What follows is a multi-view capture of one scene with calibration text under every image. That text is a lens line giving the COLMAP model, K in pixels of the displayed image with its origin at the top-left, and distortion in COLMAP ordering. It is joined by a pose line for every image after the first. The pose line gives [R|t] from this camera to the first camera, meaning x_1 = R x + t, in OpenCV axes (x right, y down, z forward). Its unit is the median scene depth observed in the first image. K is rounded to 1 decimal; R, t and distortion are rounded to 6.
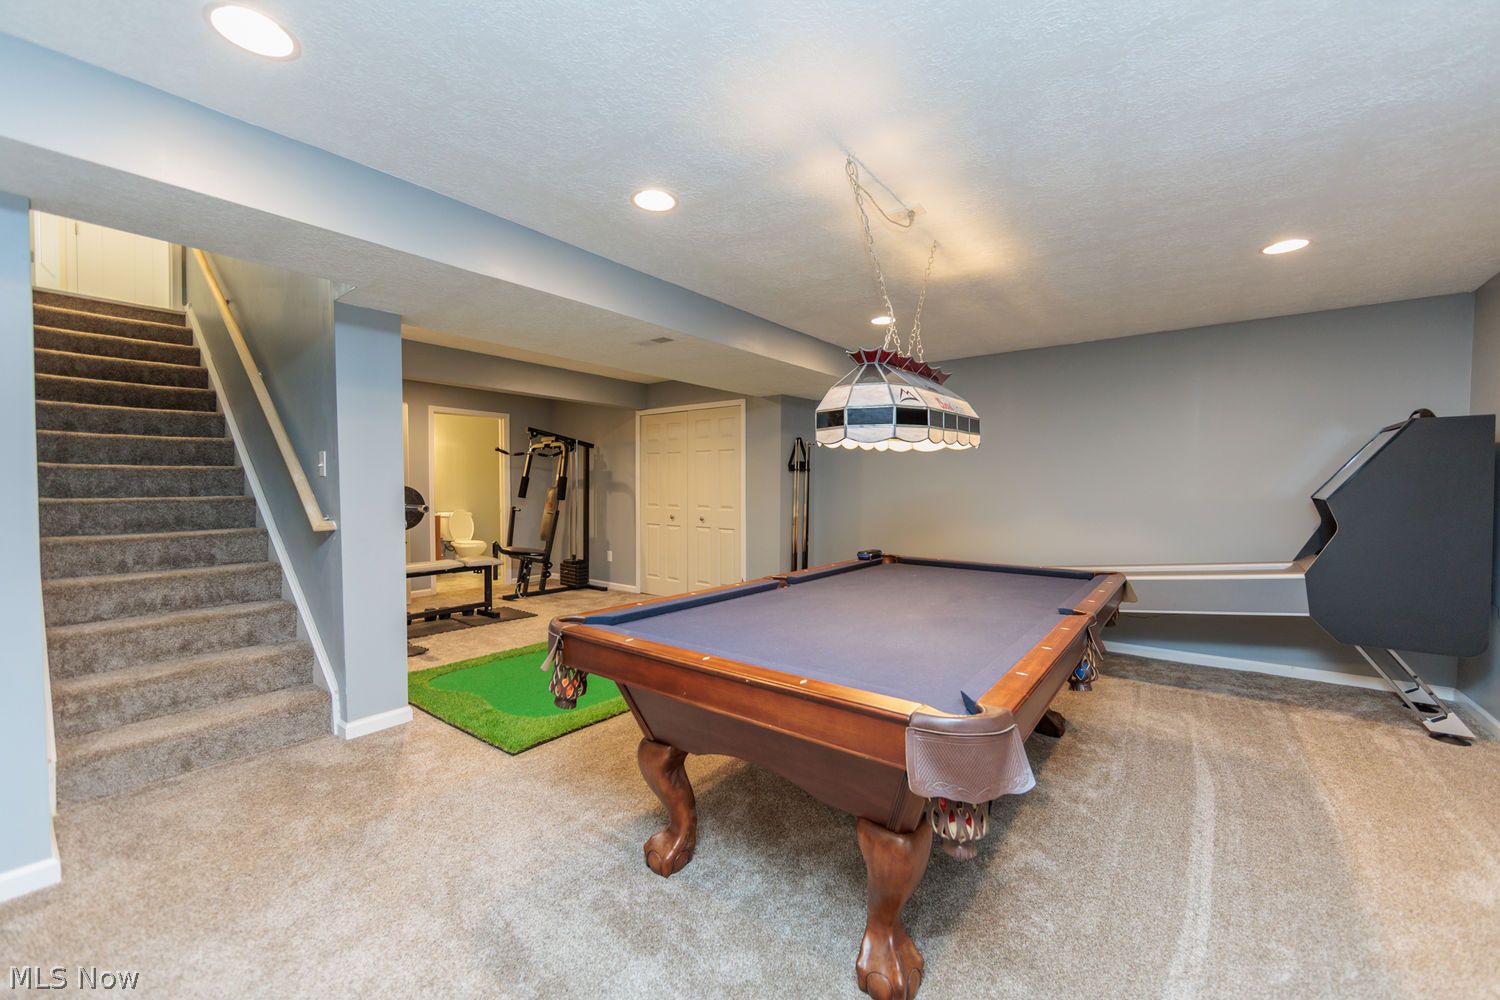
lens RADIAL K [[585.5, 0, 753.3], [0, 585.5, 500.6], [0, 0, 1]] dist [-0.003158, 0.000075]
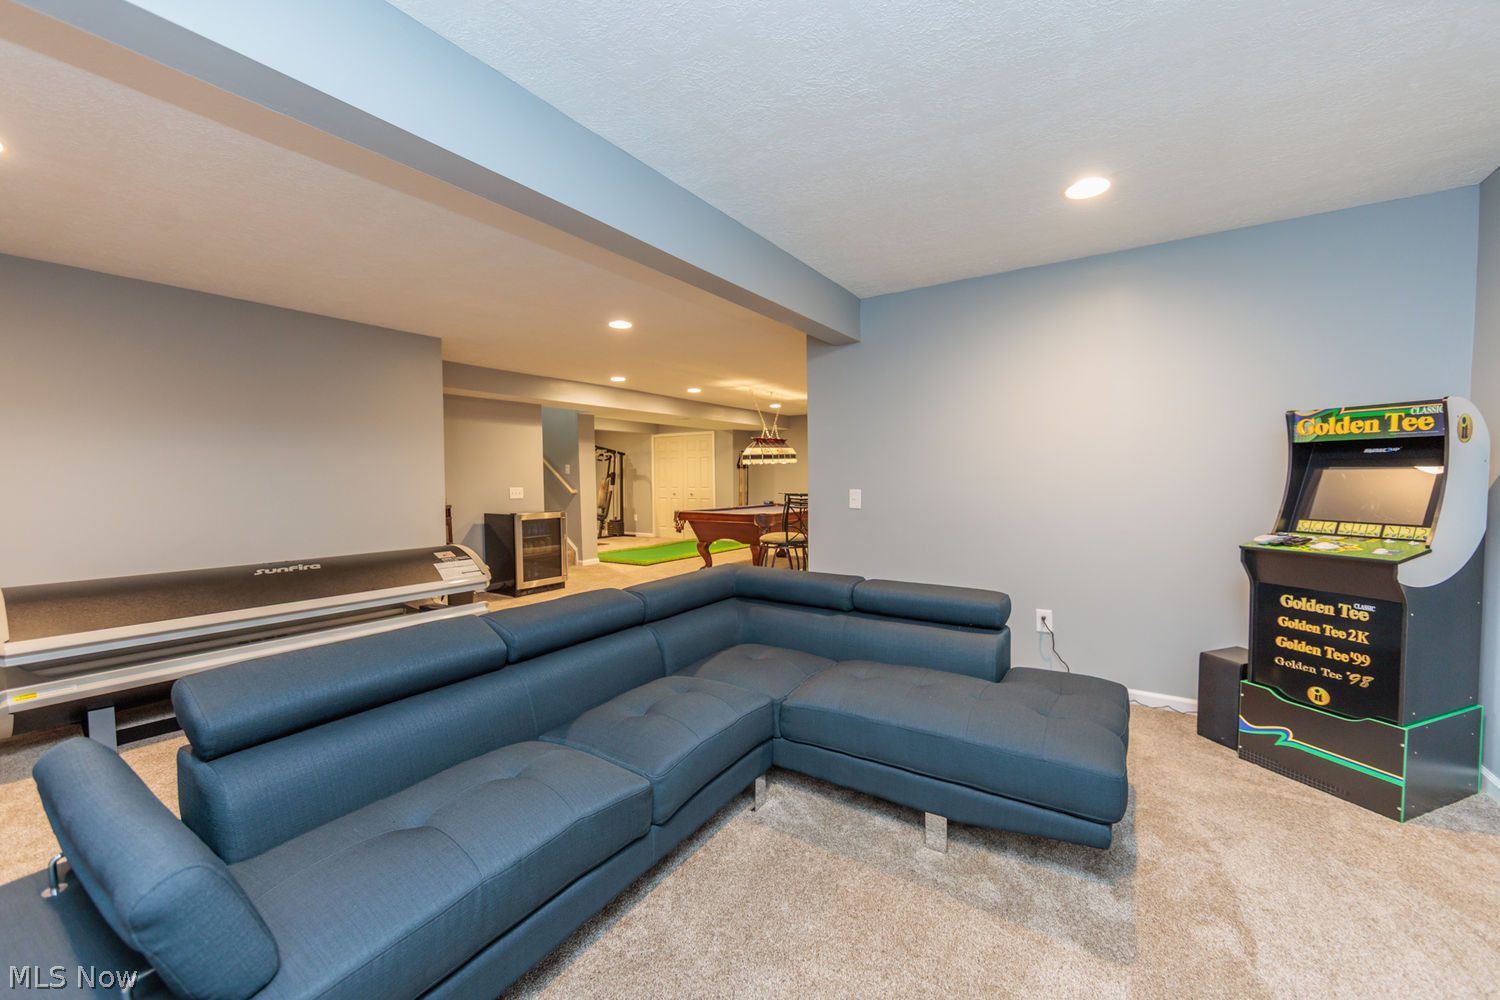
lens RADIAL K [[585.5, 0, 753.3], [0, 585.5, 500.6], [0, 0, 1]] dist [-0.003158, 0.000075]
pose [[0.997060, -0.014138, 0.075309, -0.029514], [0.012845, 0.999762, 0.017619, 0.019519], [-0.075540, -0.016600, 0.997005, -0.807782]]
